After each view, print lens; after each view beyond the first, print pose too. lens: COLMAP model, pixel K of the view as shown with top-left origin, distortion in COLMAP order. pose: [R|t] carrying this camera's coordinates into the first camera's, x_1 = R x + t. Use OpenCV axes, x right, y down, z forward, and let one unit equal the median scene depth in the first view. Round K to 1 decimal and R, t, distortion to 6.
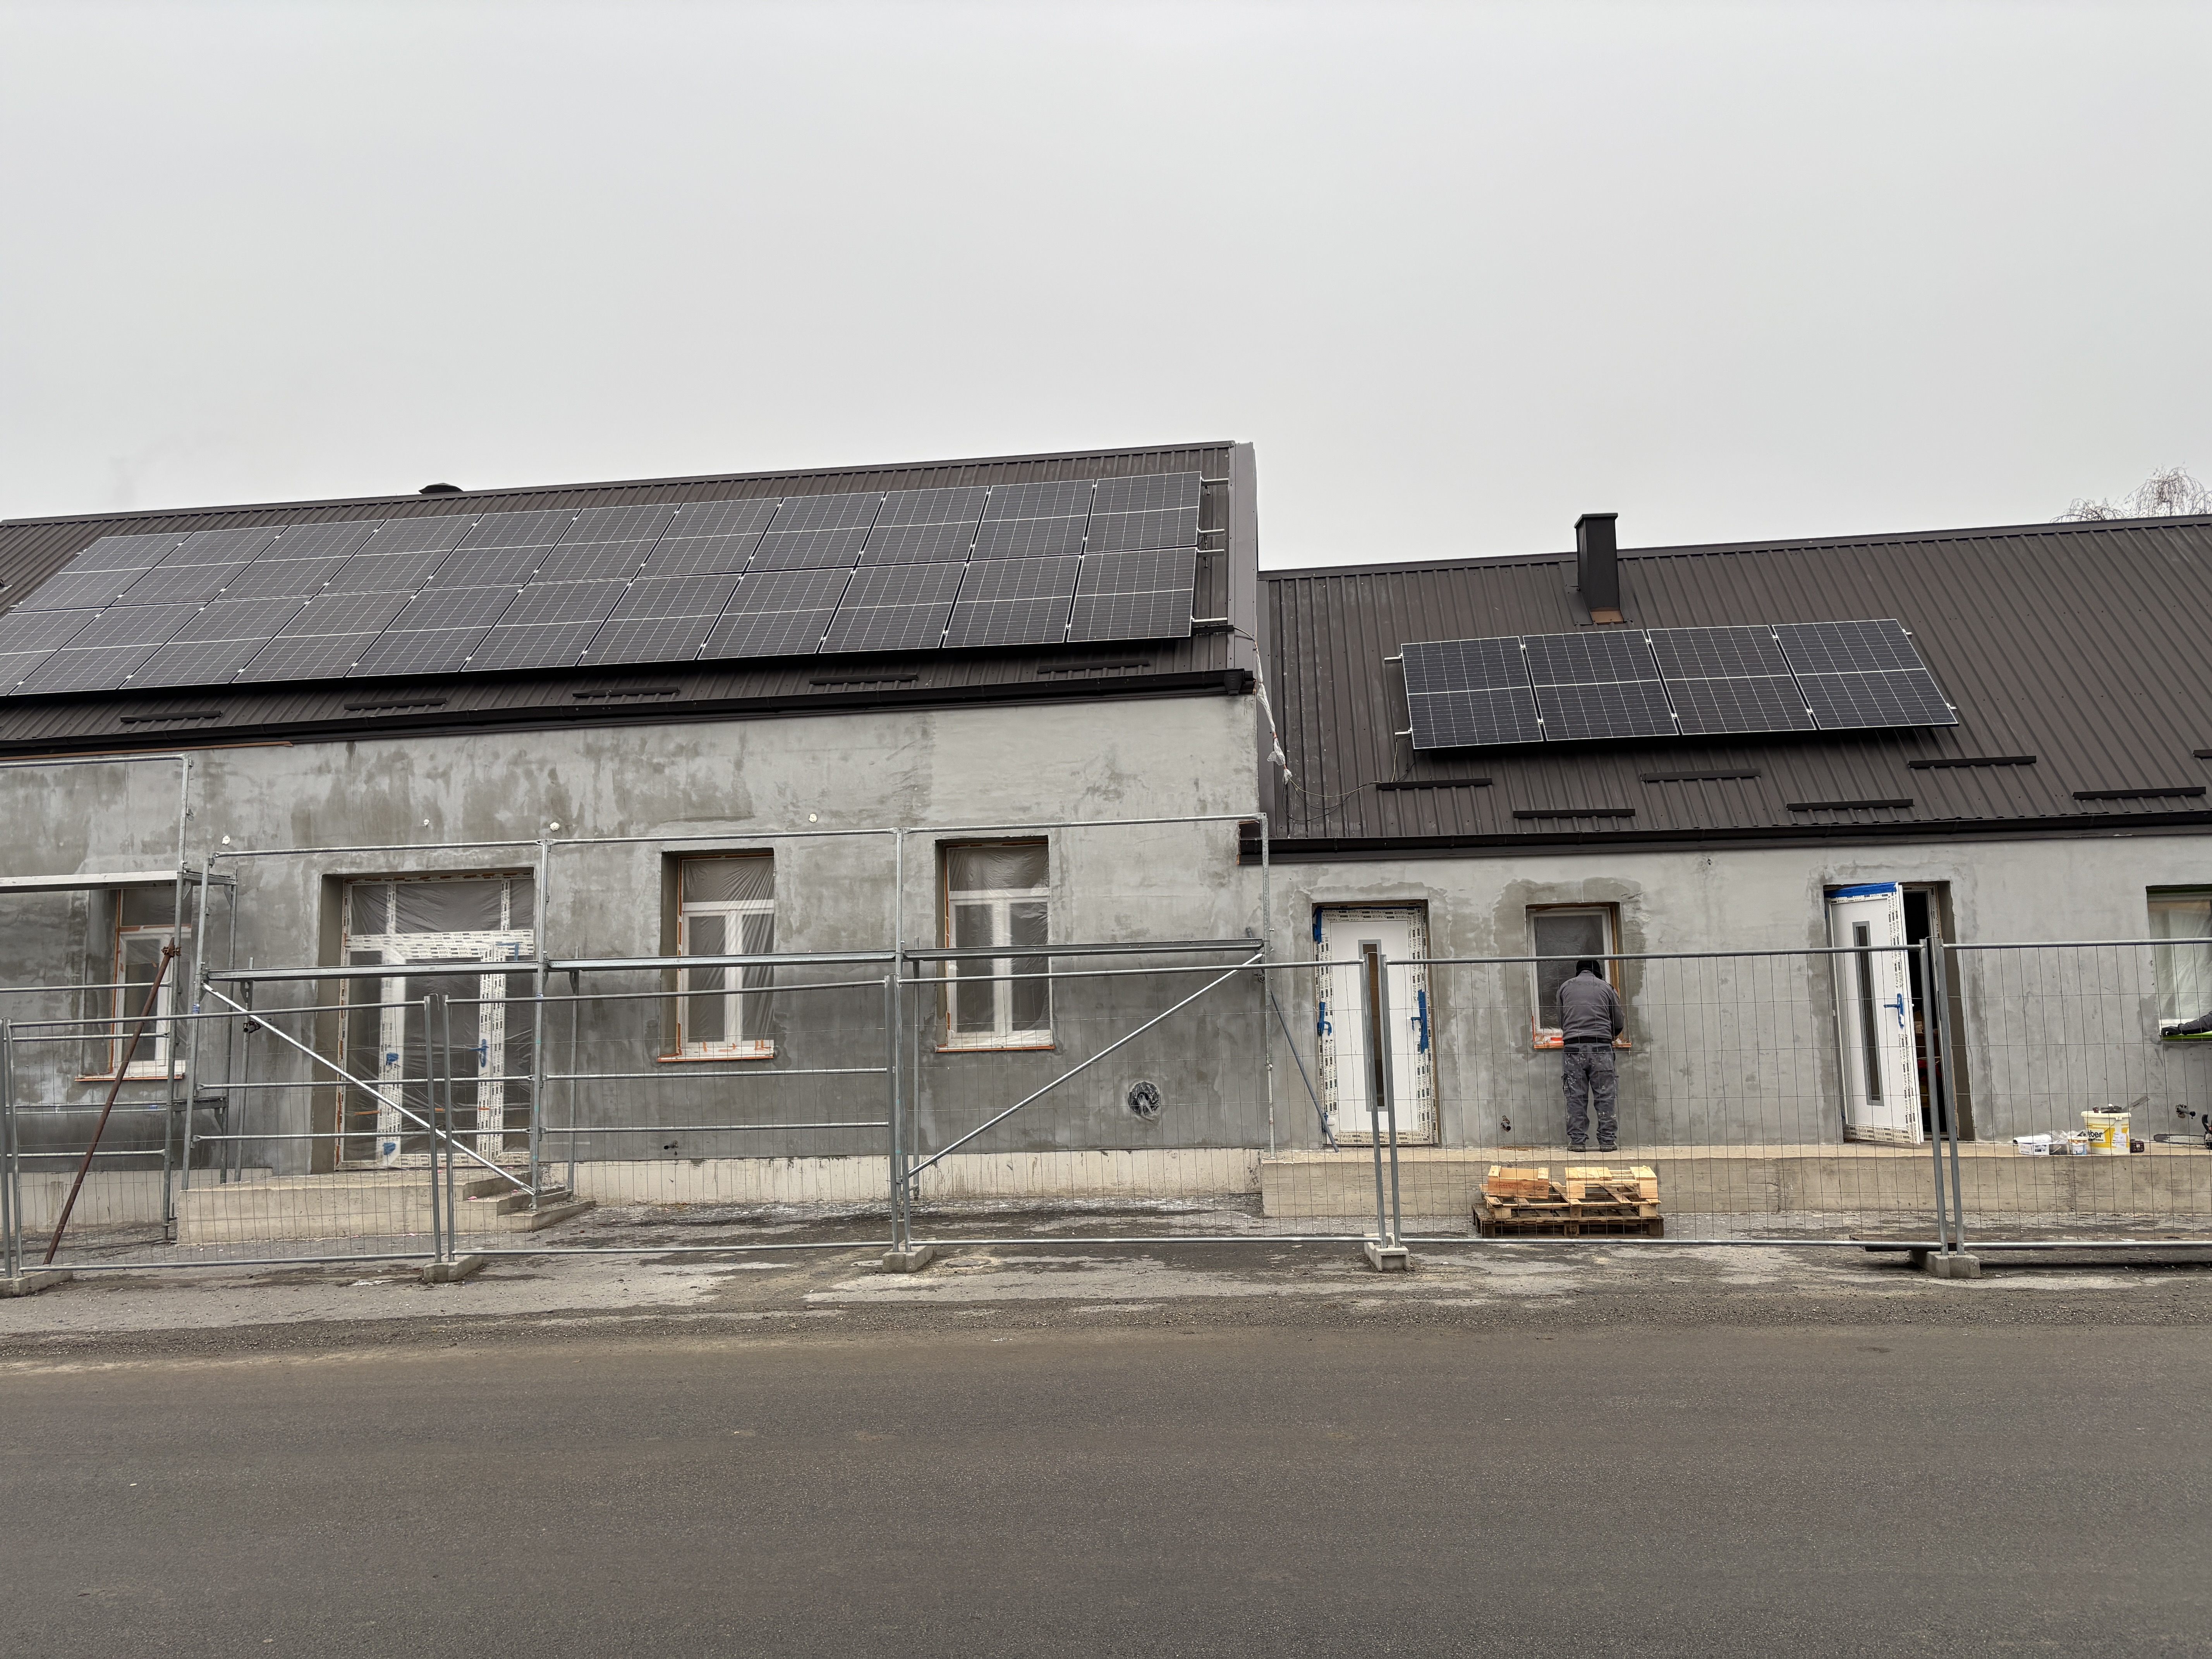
lens RADIAL K [[1662.3, 0, 1106.0], [0, 1662.3, 829.5], [0, 0, 1]] dist [0.125887, -0.178707]
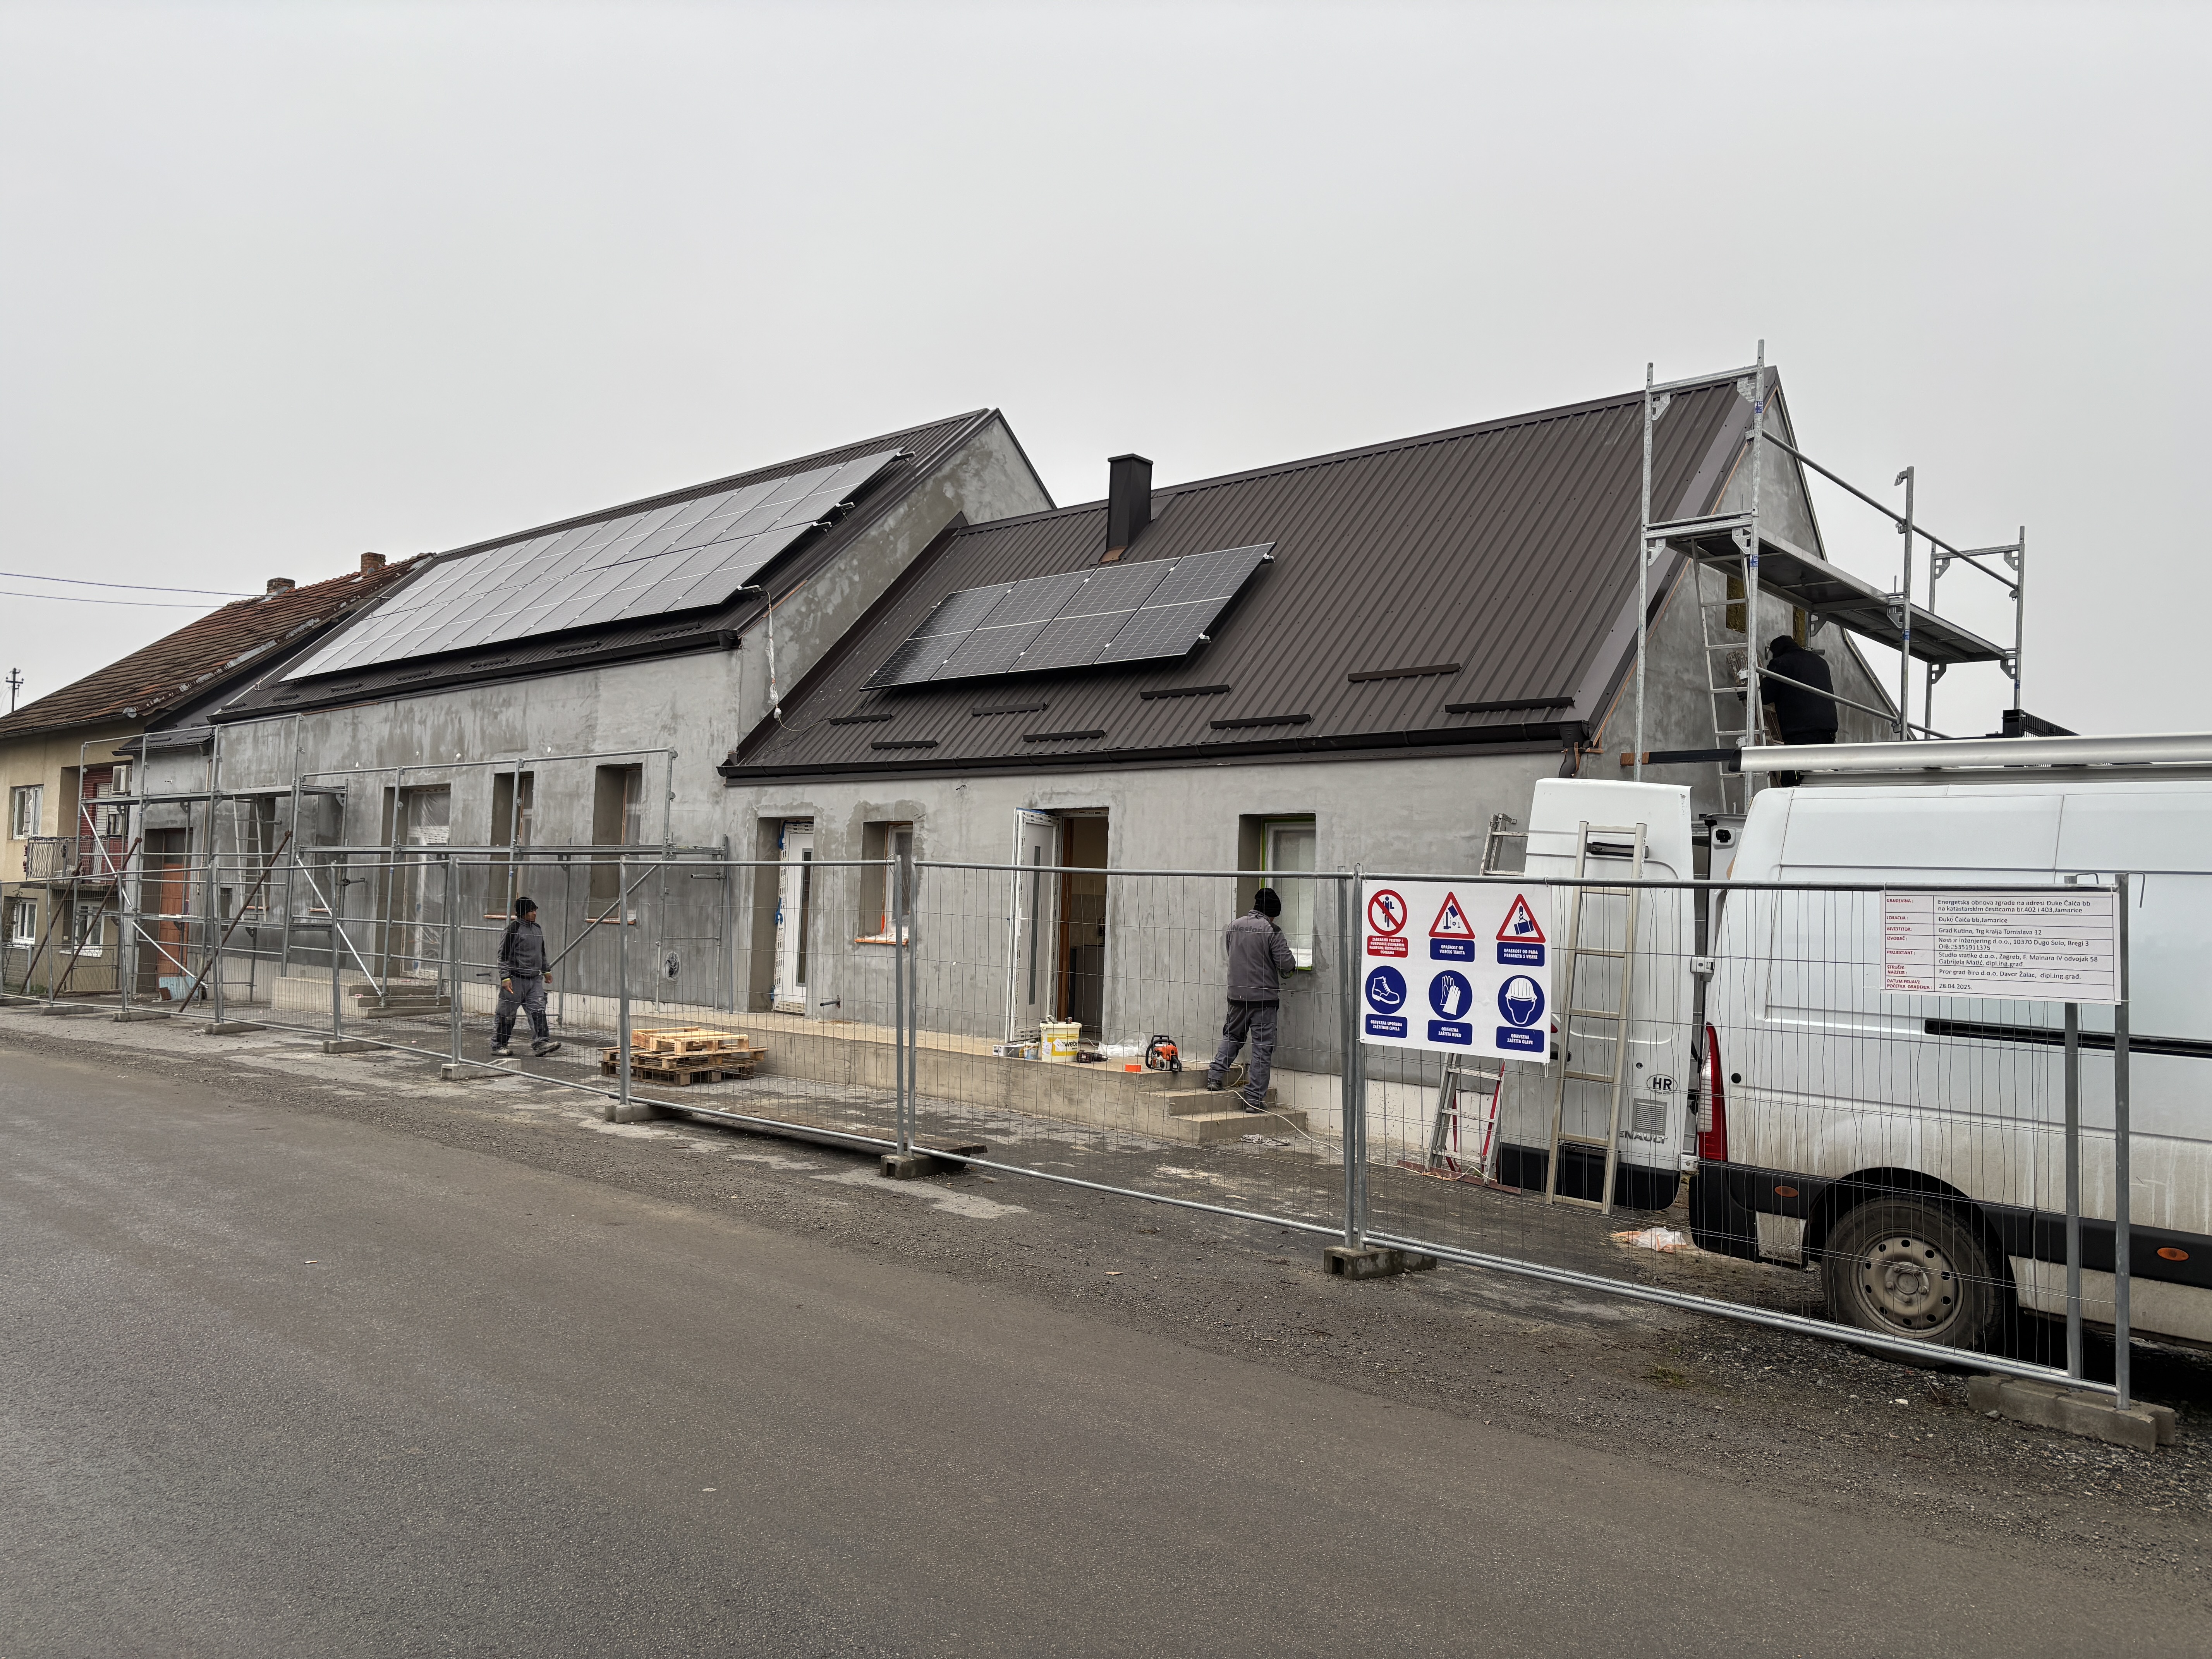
lens RADIAL K [[1639.4, 0, 1106.0], [0, 1639.4, 829.5], [0, 0, 1]] dist [-0.000802, -0.004720]
pose [[0.825453, 0.022483, -0.564023, 1.019879], [0.011449, 0.998334, 0.056552, -0.013082], [0.564355, -0.053138, 0.823820, 0.139468]]
